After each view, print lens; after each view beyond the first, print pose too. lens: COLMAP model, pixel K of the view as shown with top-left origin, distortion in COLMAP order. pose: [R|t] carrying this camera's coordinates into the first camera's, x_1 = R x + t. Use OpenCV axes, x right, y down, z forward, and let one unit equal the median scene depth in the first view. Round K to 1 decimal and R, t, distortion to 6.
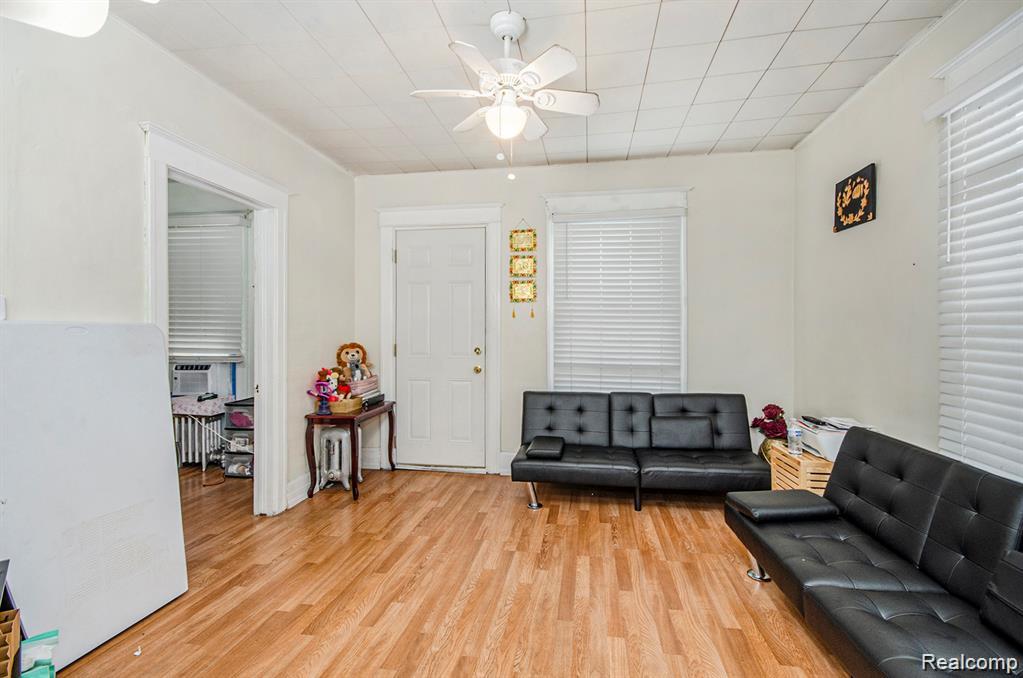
lens RADIAL K [[468.5, 0, 513.4], [0, 468.5, 333.6], [0, 0, 1]] dist [-0.001700, -0.000185]
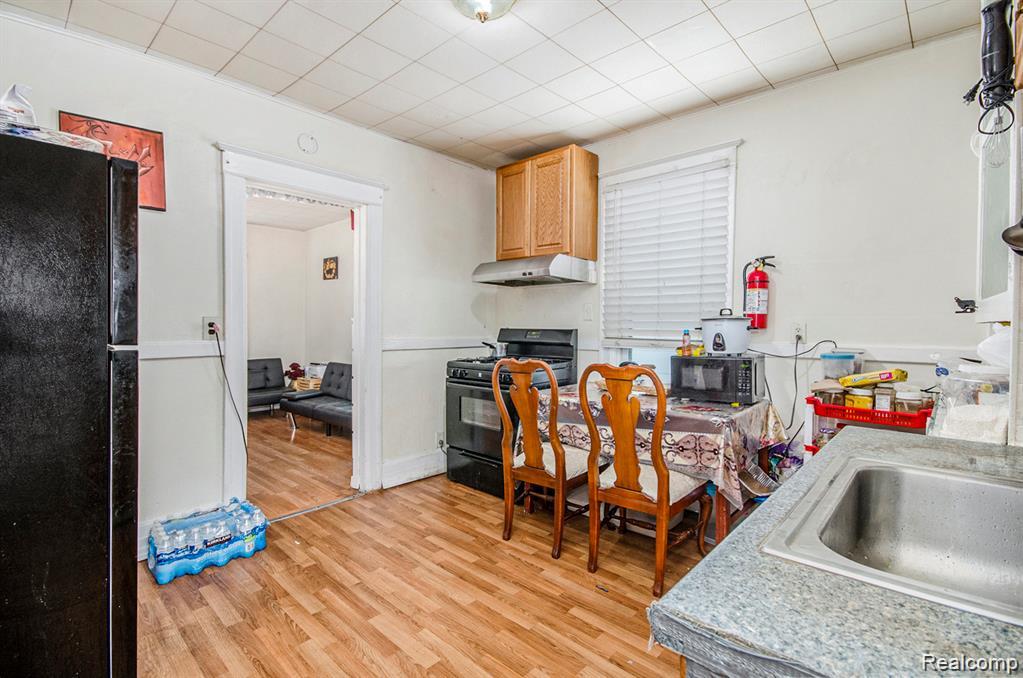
lens RADIAL K [[468.5, 0, 512.1], [0, 468.5, 330.4], [0, 0, 1]] dist [-0.001700, -0.000185]
pose [[0.553103, -0.007618, 0.833078, -0.664751], [-0.003624, 0.999927, 0.011550, -0.011574], [-0.833105, -0.009408, 0.553035, -0.971441]]
